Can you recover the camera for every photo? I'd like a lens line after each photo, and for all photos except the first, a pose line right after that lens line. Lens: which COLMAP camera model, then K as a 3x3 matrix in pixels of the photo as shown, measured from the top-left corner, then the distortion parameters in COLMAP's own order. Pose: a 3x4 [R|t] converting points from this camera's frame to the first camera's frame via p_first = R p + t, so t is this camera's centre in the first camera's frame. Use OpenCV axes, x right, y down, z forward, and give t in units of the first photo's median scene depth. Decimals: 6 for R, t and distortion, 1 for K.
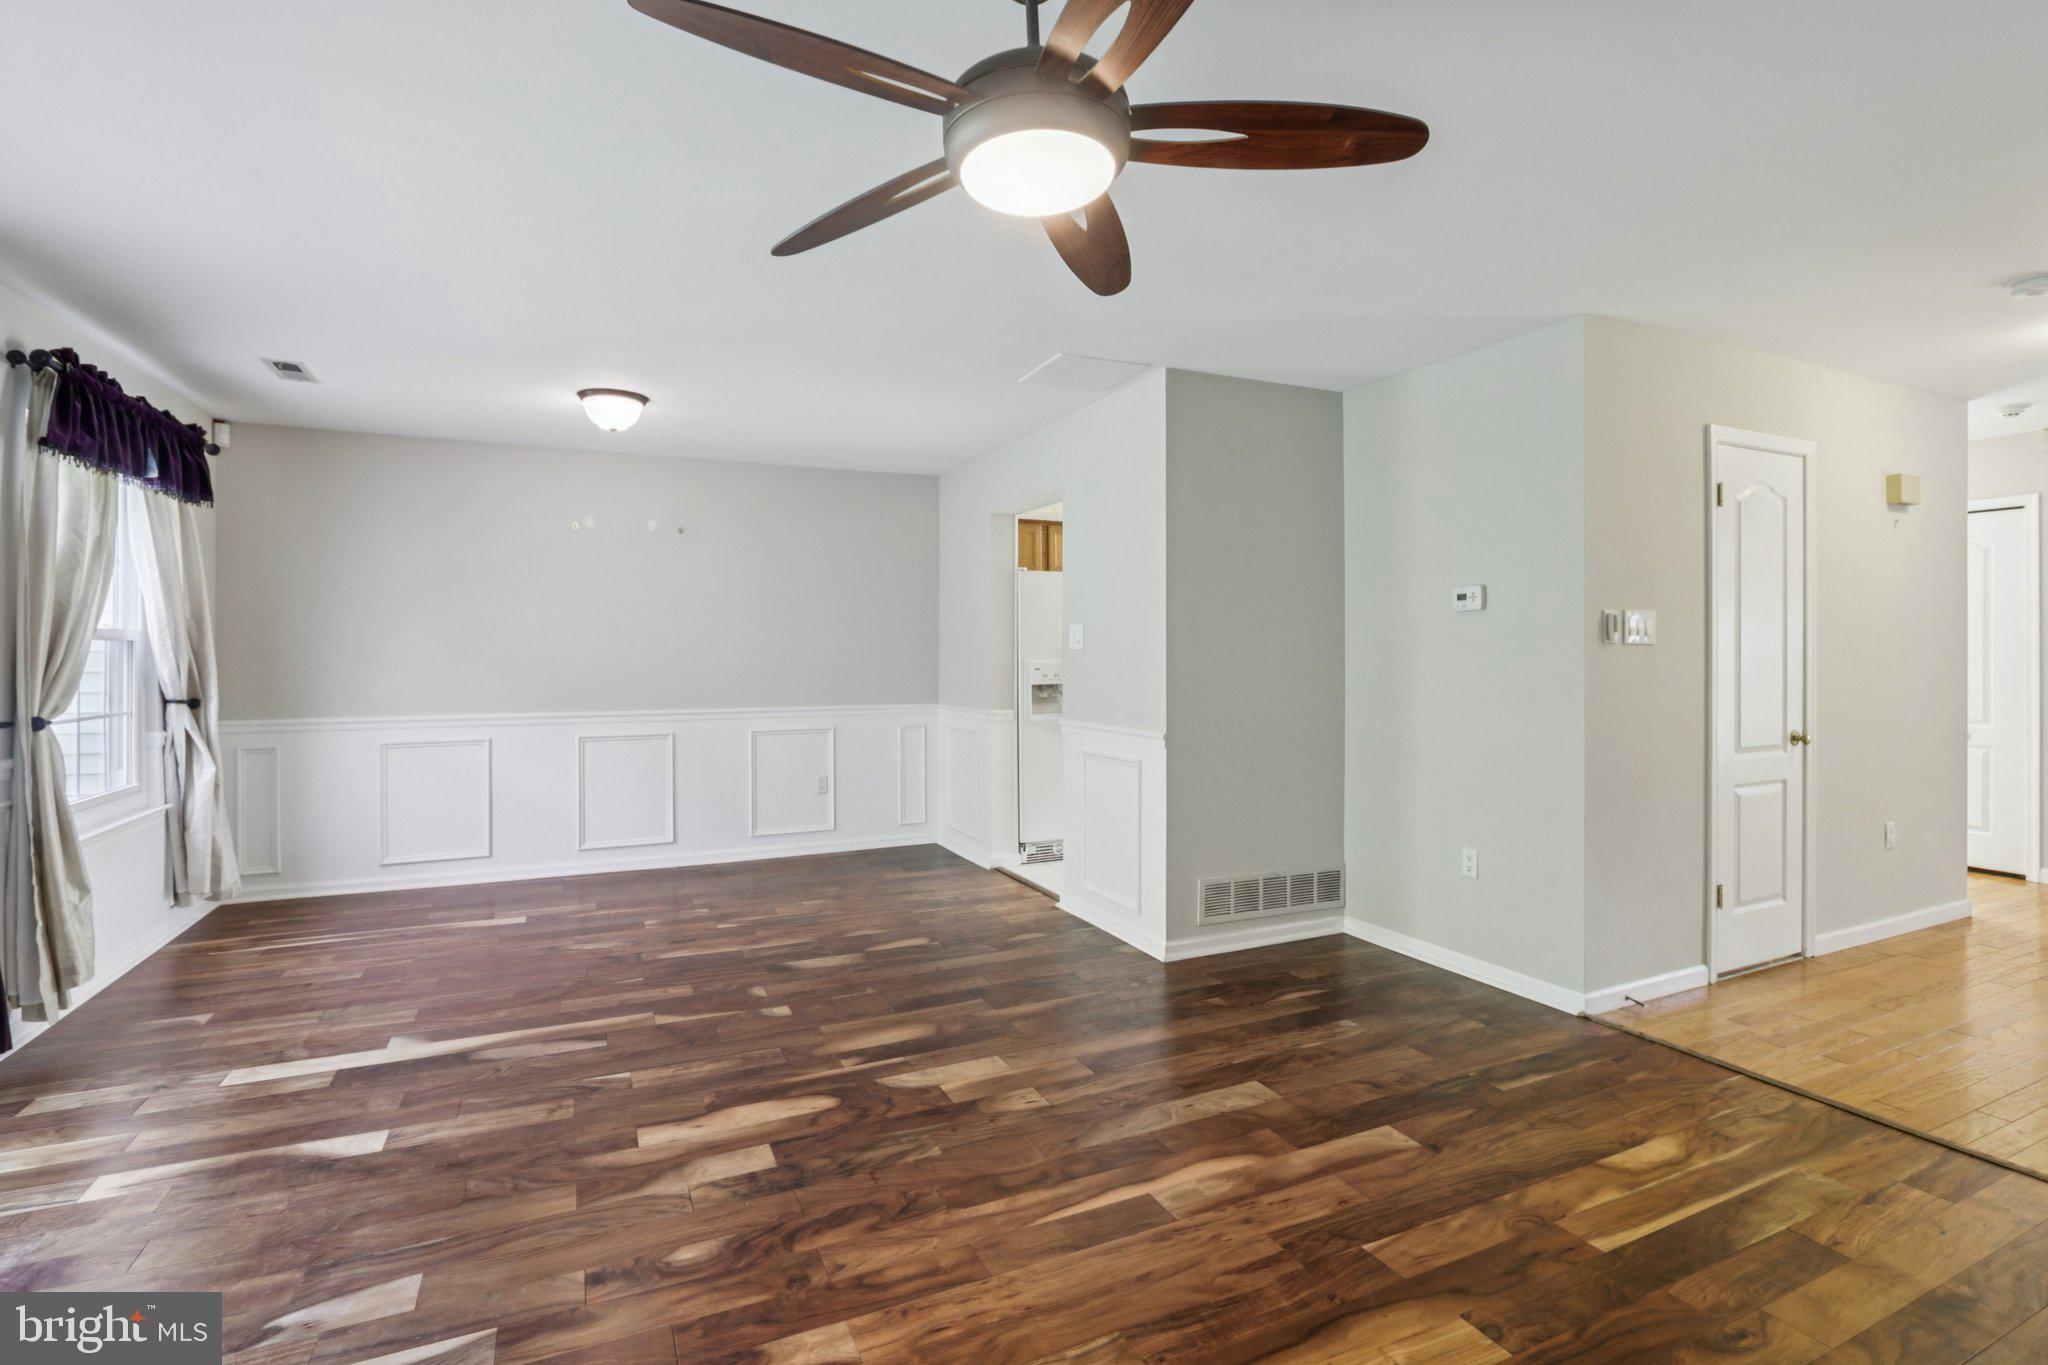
lens RADIAL K [[949.0, 0, 1023.3], [0, 949.0, 650.0], [0, 0, 1]] dist [-0.018367, 0.002140]
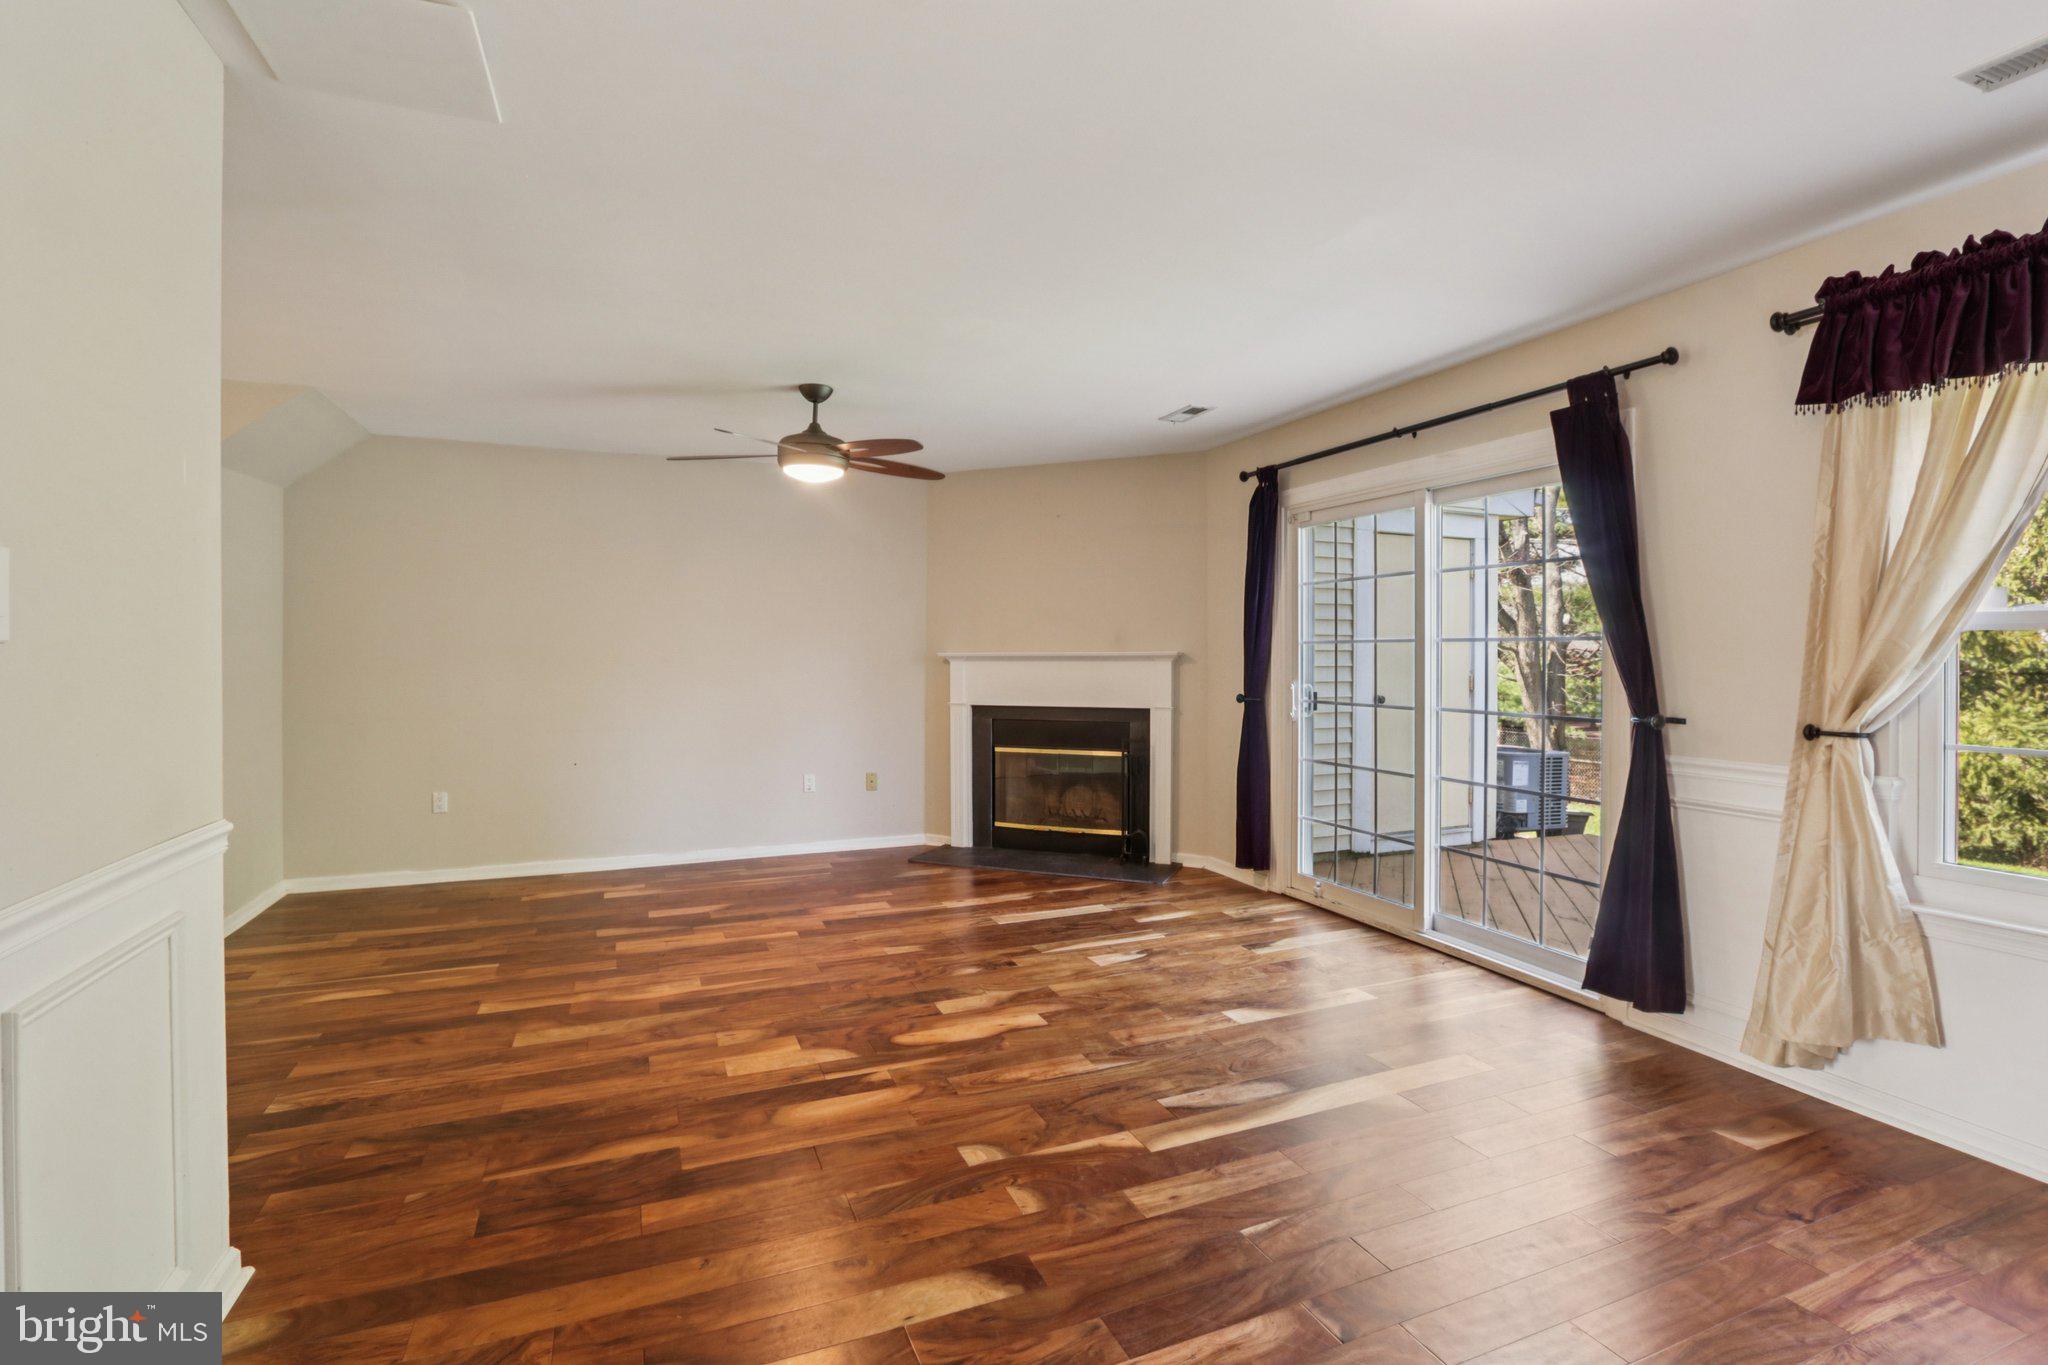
lens RADIAL K [[949.0, 0, 1025.3], [0, 949.0, 660.4], [0, 0, 1]] dist [-0.018367, 0.002140]
pose [[-0.998981, 0.002231, 0.045086, -0.466275], [0.002445, 0.999986, 0.004691, 0.008504], [-0.045075, 0.004797, -0.998972, 2.434950]]
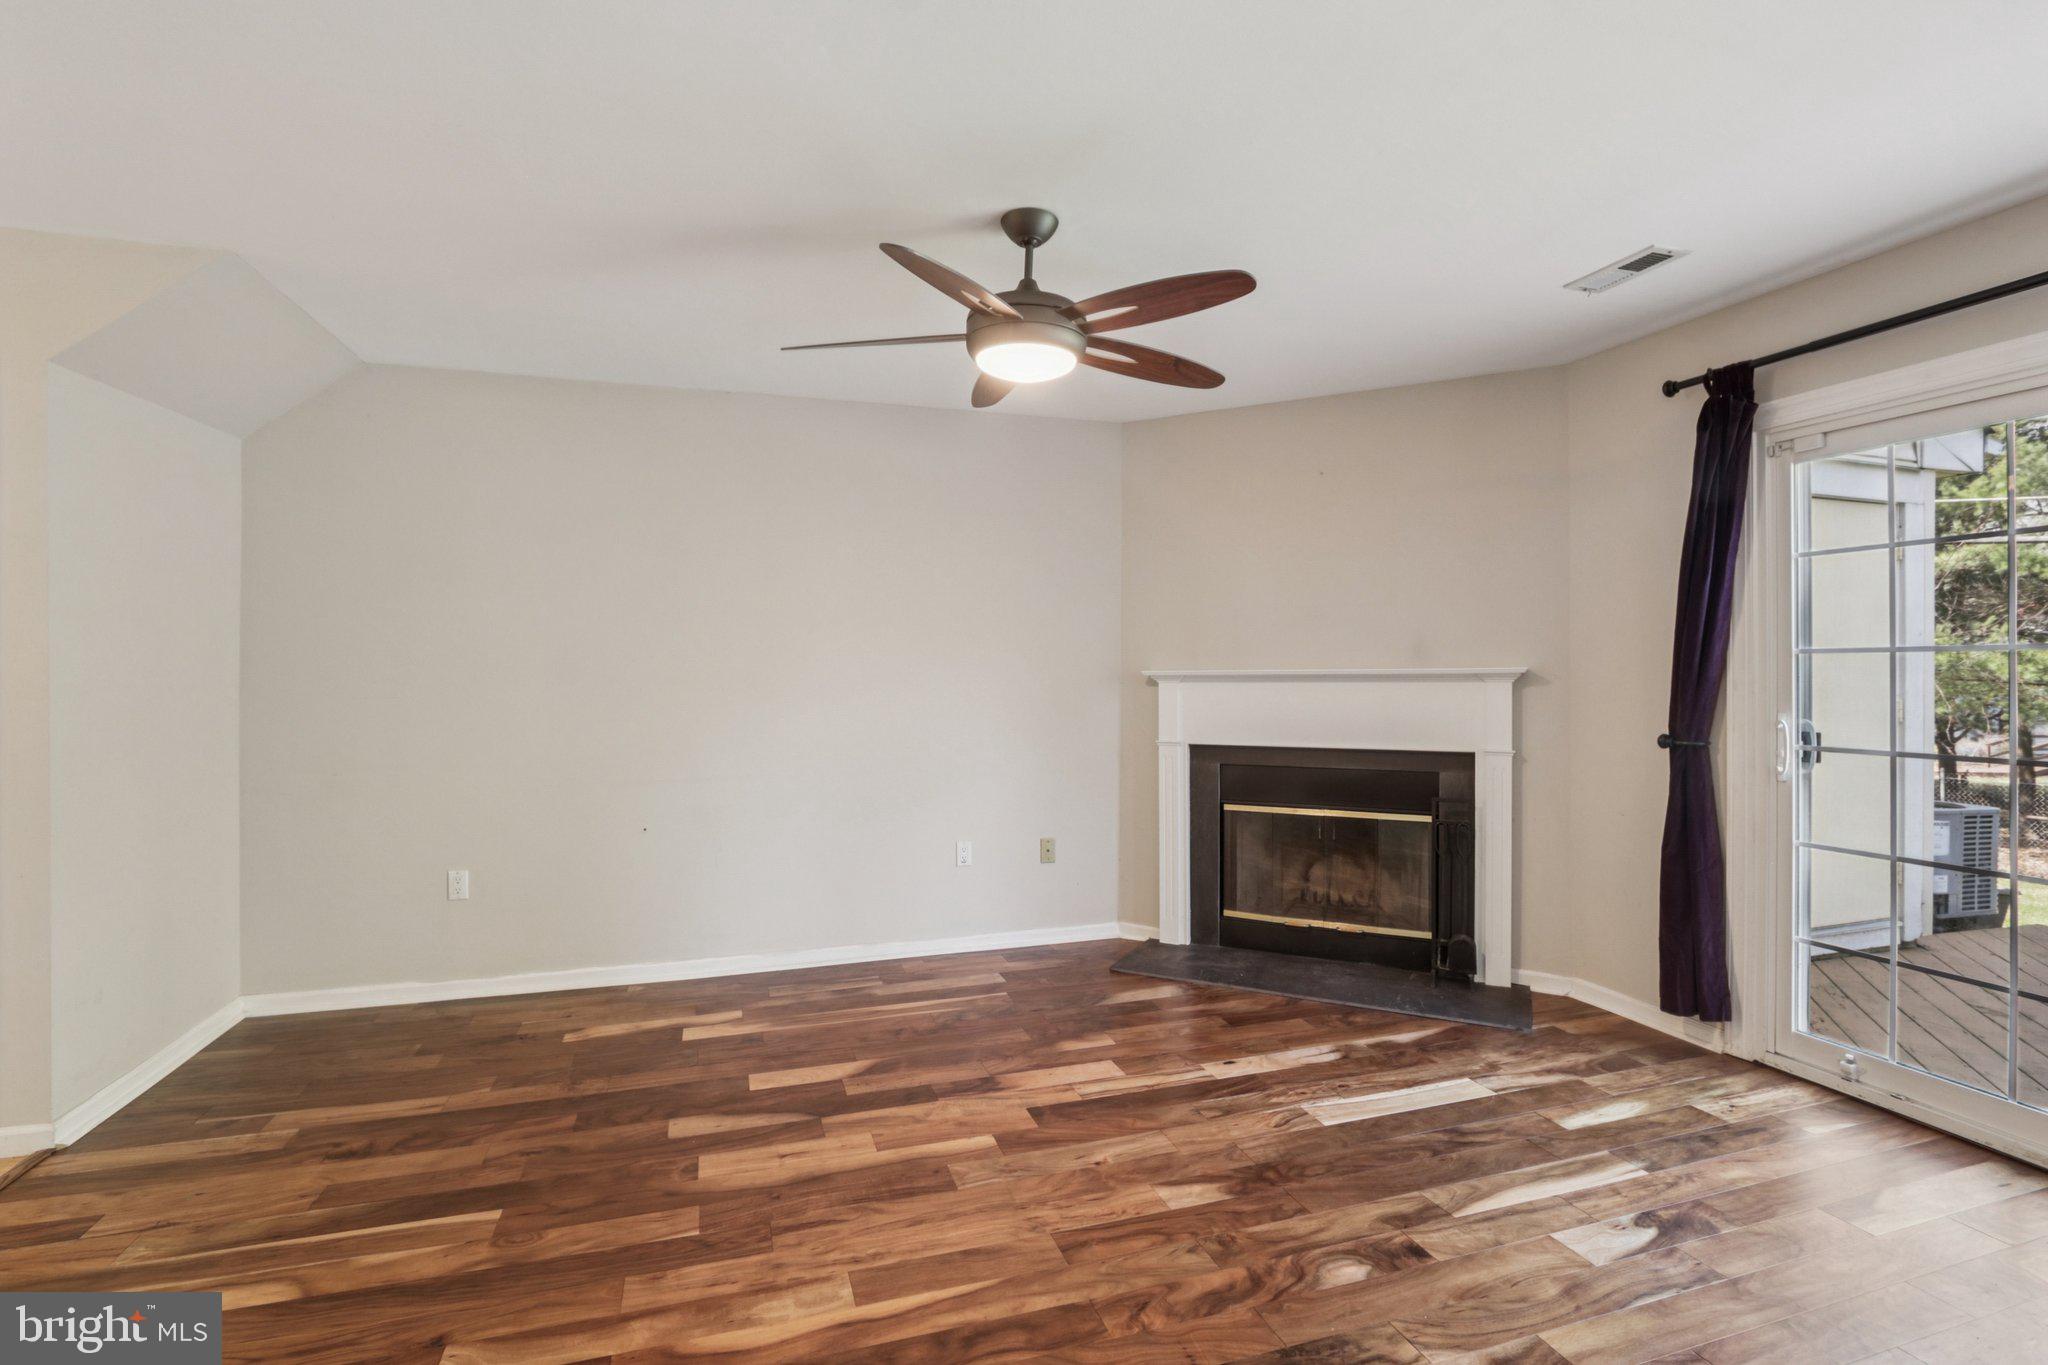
lens RADIAL K [[949.0, 0, 1022.5], [0, 949.0, 669.9], [0, 0, 1]] dist [-0.018367, 0.002140]
pose [[-0.991674, 0.005451, 0.128656, -0.120166], [0.004965, 0.999979, -0.004103, 0.005143], [-0.128676, -0.003430, -0.991681, 1.713530]]
